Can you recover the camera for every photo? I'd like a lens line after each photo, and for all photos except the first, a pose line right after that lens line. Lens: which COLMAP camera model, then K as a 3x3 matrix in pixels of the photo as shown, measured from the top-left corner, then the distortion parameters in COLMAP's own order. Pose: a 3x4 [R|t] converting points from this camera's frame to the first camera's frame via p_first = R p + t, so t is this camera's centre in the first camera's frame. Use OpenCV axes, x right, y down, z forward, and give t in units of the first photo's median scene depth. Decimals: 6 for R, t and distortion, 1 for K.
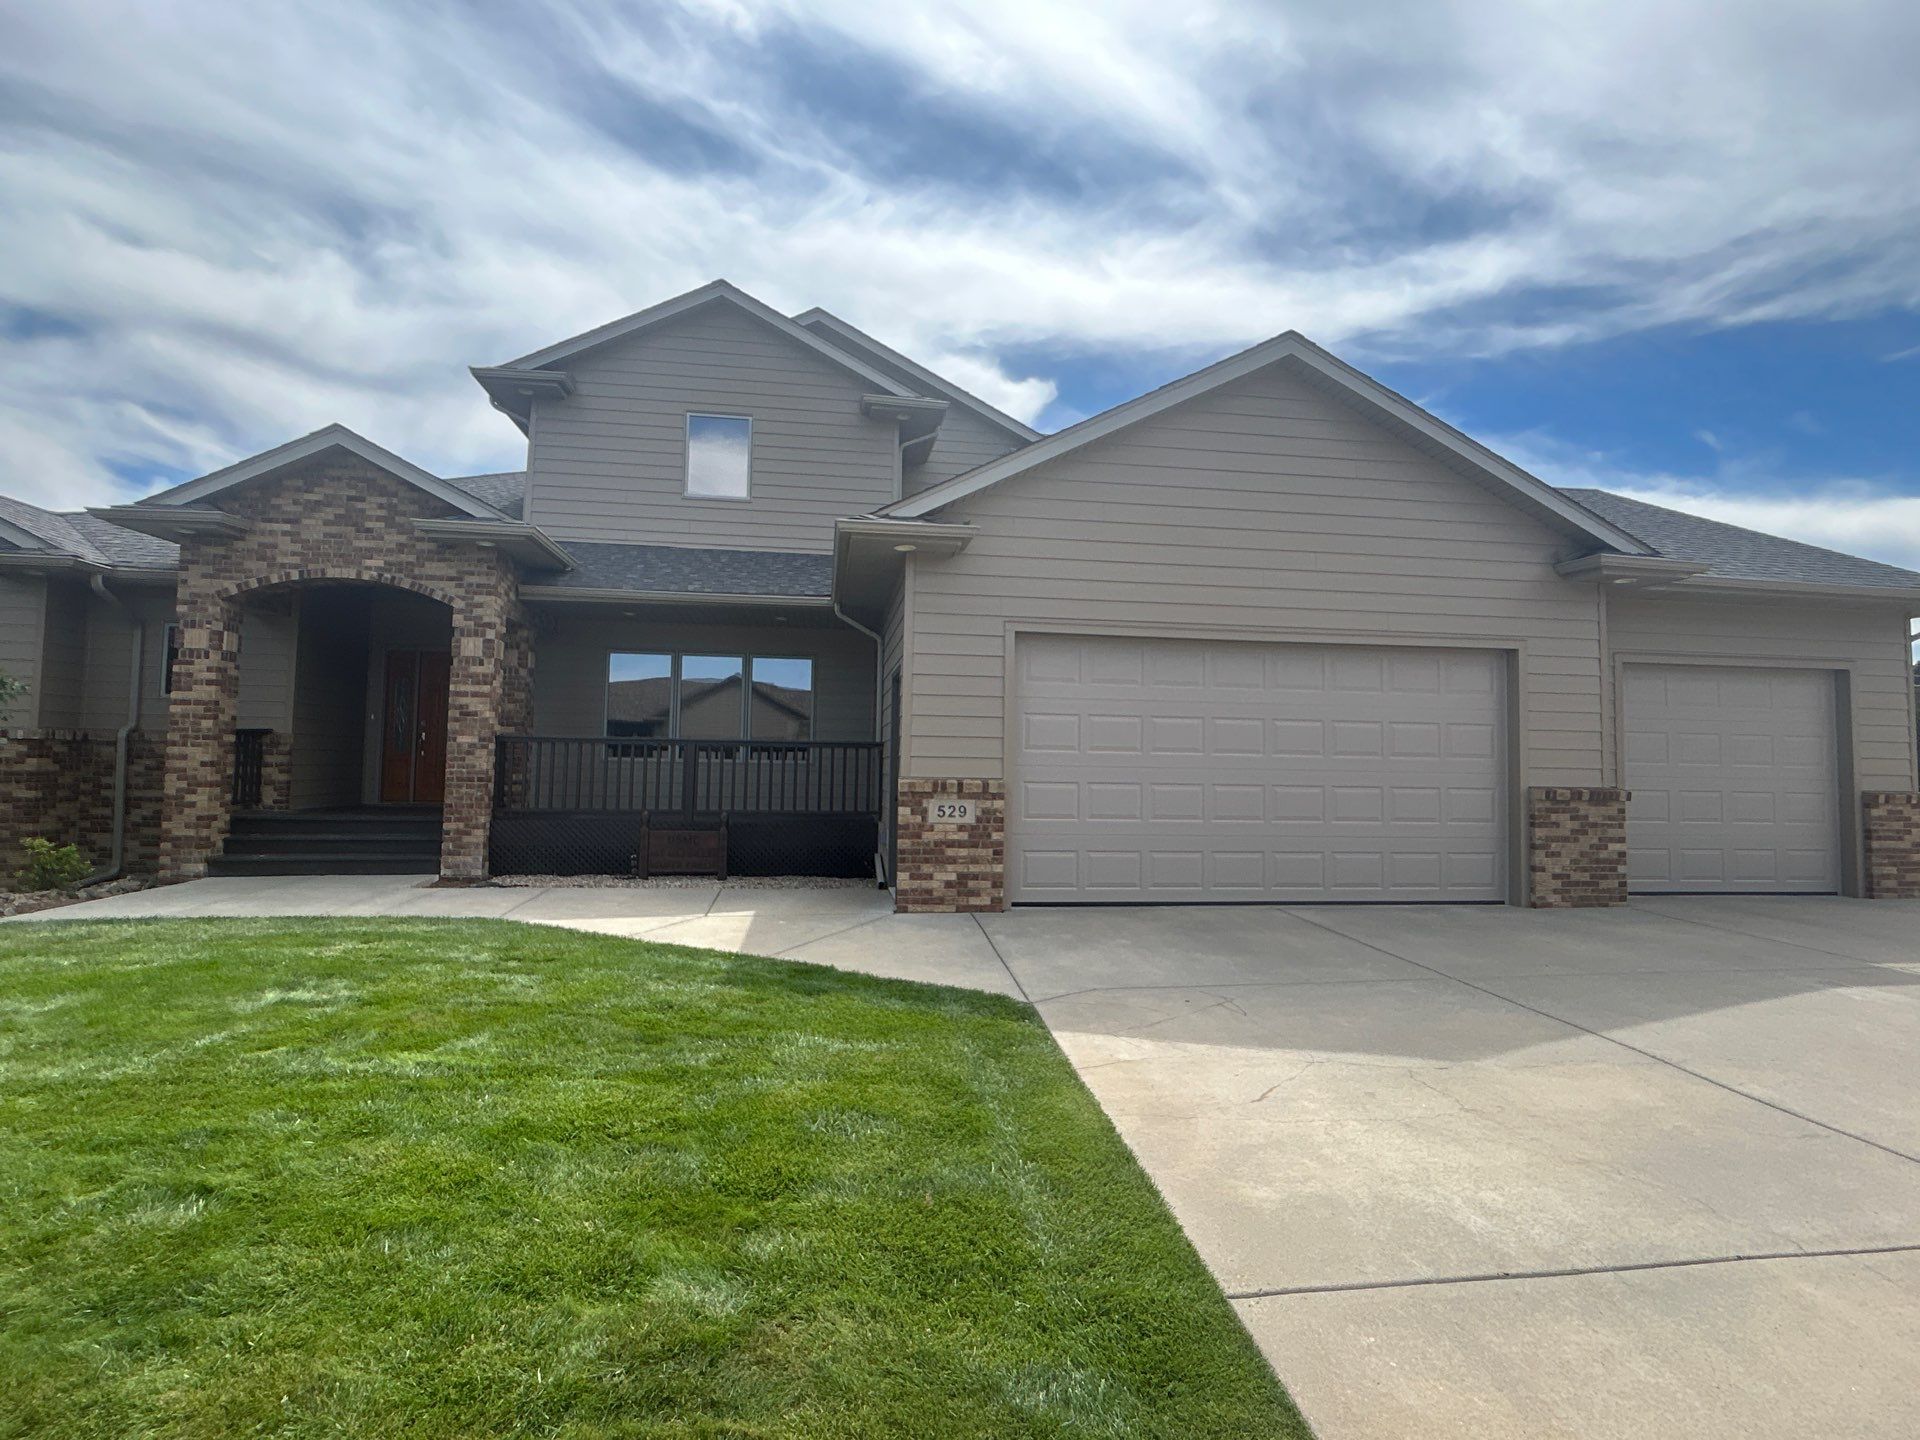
lens RADIAL K [[935.2, 0, 960.3], [0, 935.2, 710.3], [0, 0, 1]] dist [0.002820, 0.001067]
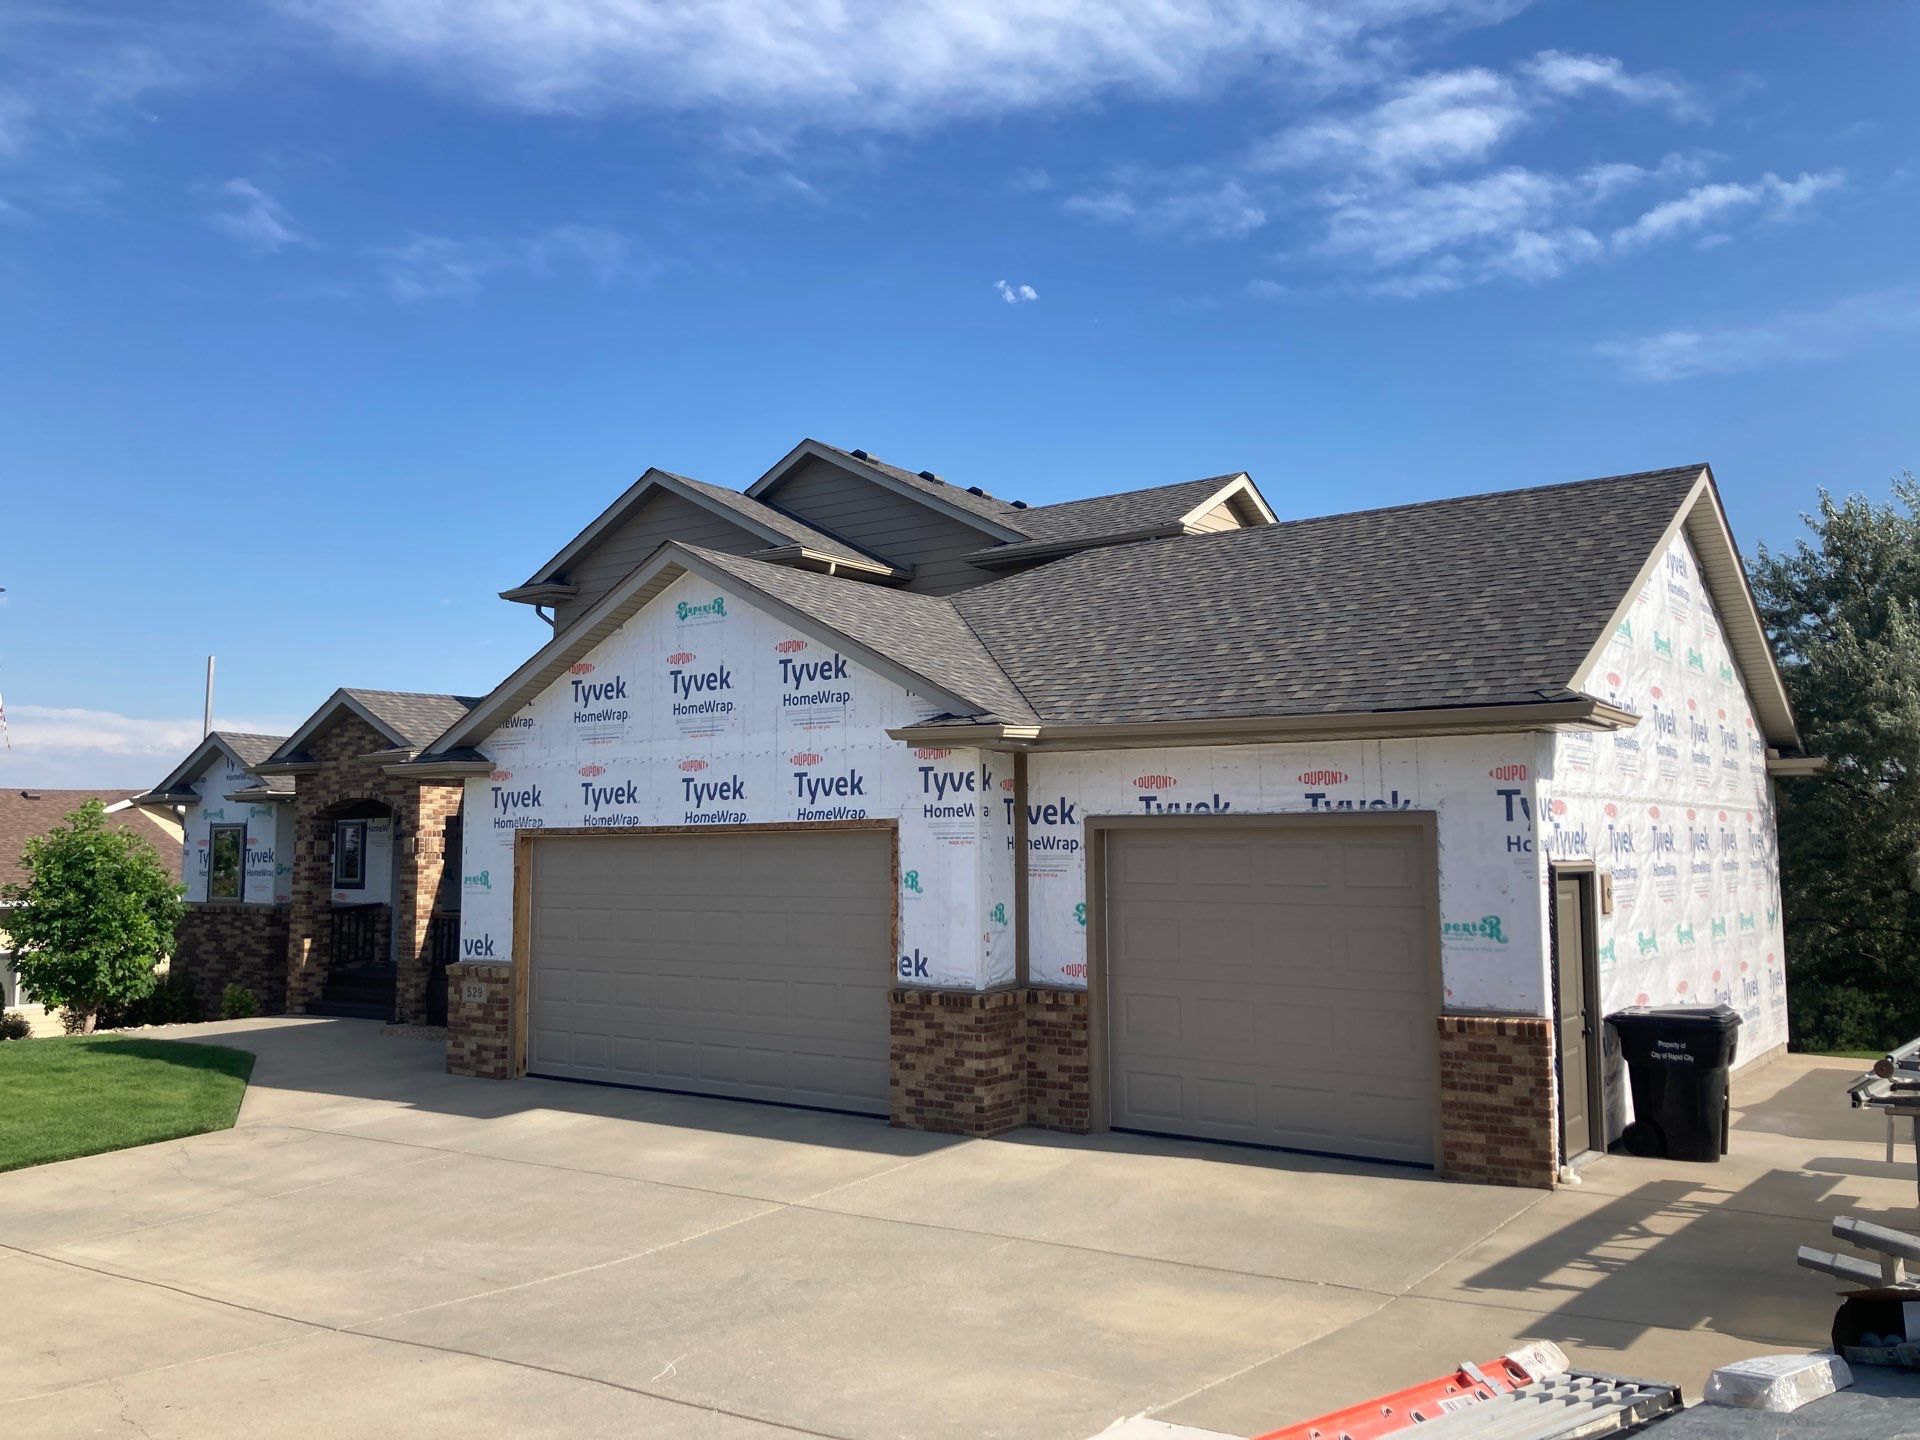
lens RADIAL K [[1571.8, 0, 953.9], [0, 1571.8, 717.5], [0, 0, 1]] dist [0.090085, -0.324475]
pose [[0.709938, -0.082295, -0.699439, 1.708345], [0.056562, 0.996604, -0.059848, -0.079378], [0.701989, 0.002927, 0.712182, -0.016768]]
